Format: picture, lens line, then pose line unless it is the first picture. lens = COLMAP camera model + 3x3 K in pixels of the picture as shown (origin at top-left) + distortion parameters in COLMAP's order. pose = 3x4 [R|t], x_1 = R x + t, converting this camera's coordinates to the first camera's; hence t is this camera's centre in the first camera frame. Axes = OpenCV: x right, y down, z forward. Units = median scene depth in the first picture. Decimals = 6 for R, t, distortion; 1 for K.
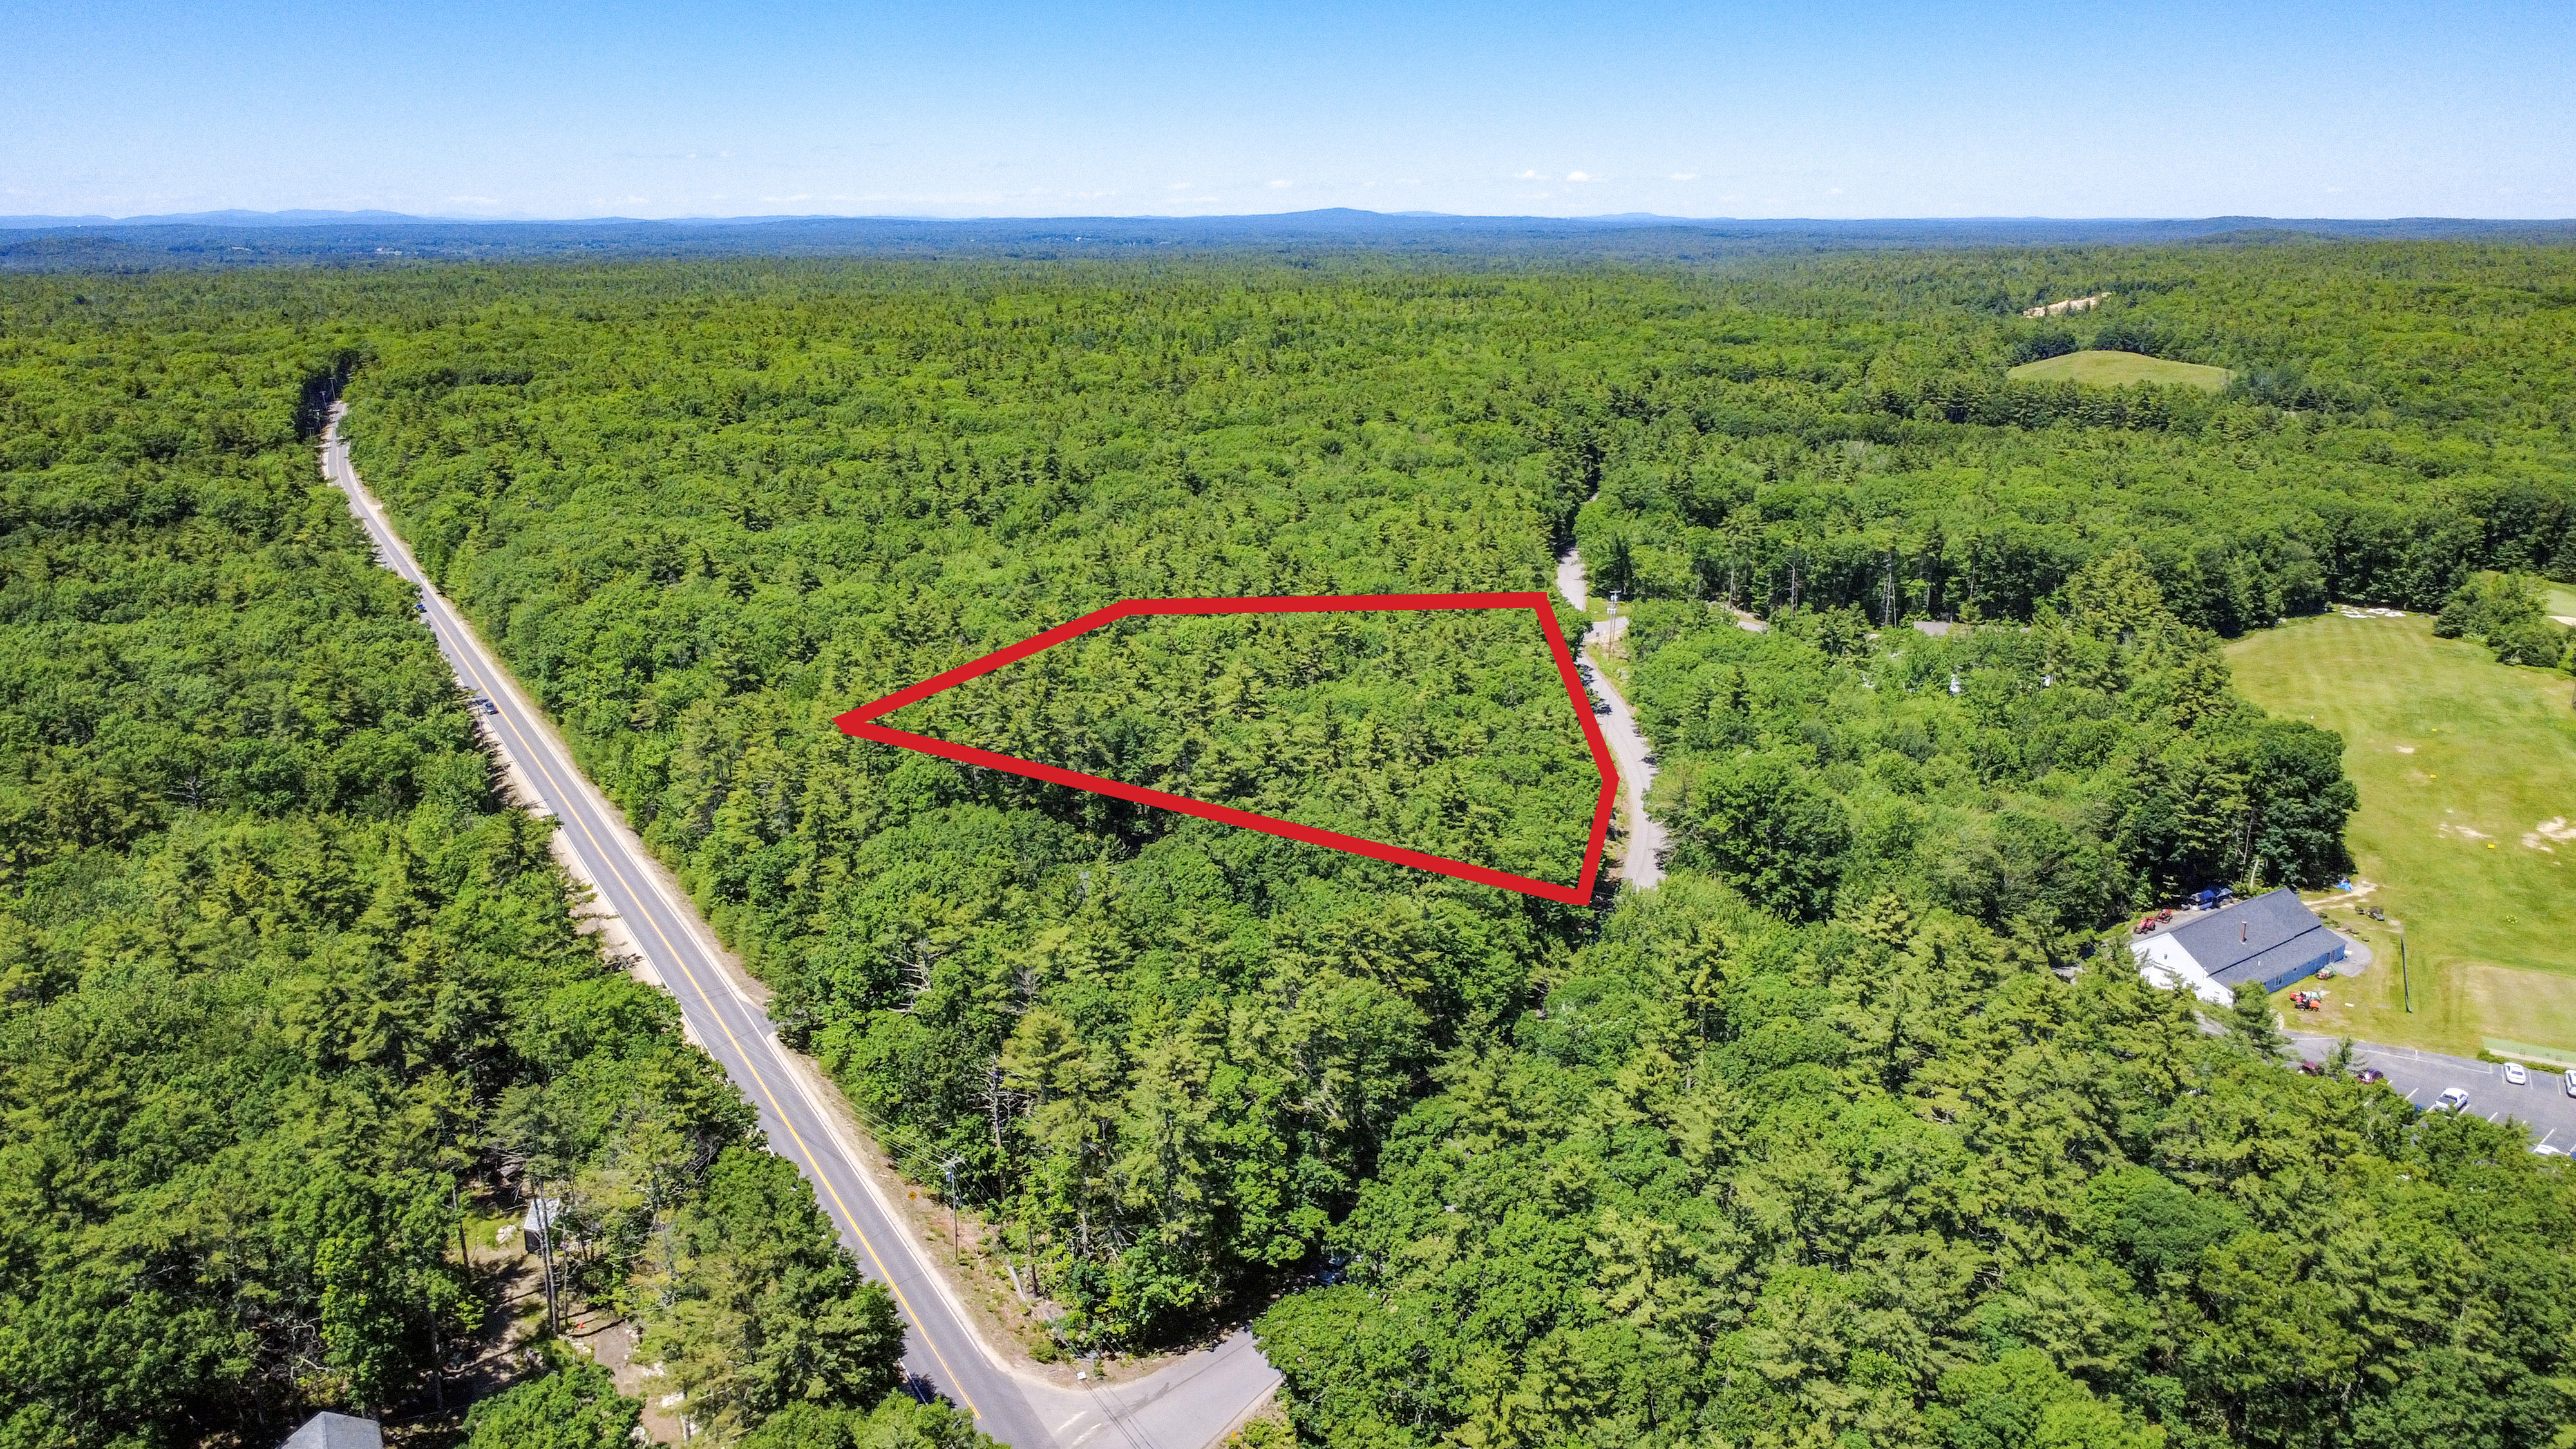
lens RADIAL K [[1935.5, 0, 1288.0], [0, 1935.5, 724.5], [0, 0, 1]] dist [-0.001001, -0.003272]
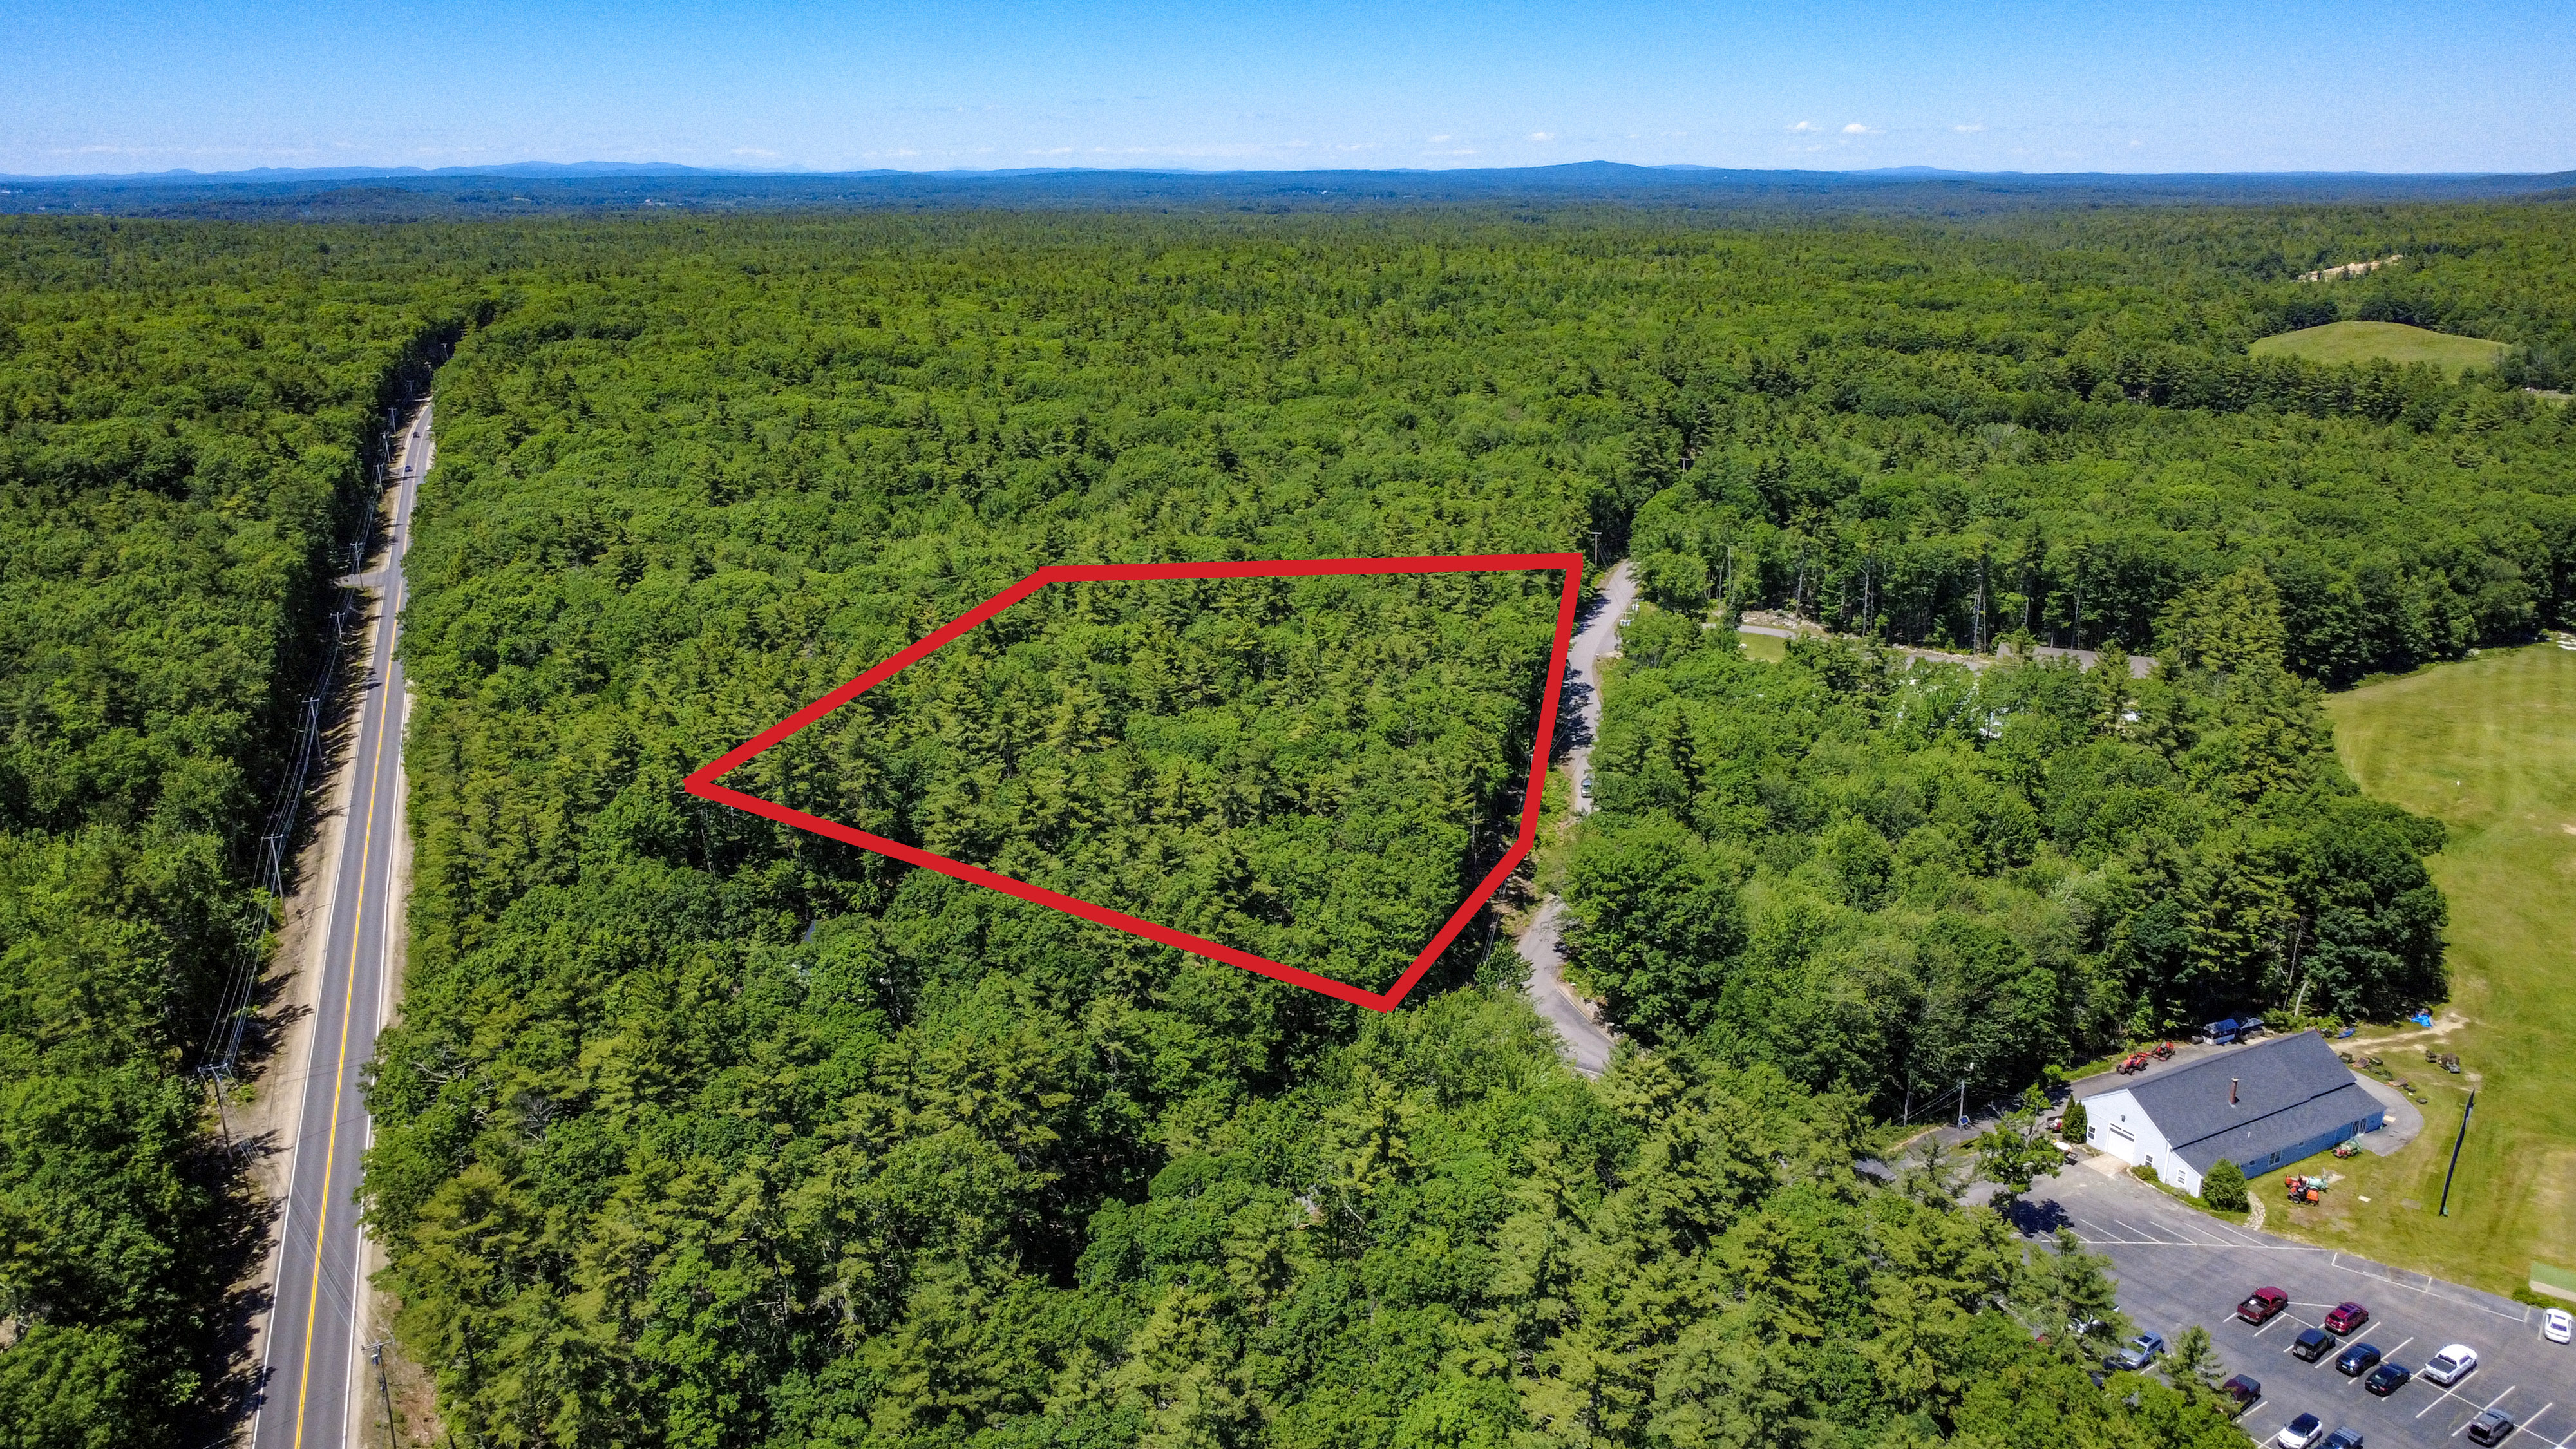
lens RADIAL K [[1935.5, 0, 1288.0], [0, 1935.5, 724.5], [0, 0, 1]] dist [-0.001001, -0.003272]
pose [[0.990766, 0.038673, -0.129950, 0.150149], [-0.035728, 0.999051, 0.024917, -0.033062], [0.130790, -0.020044, 0.991207, 0.127229]]
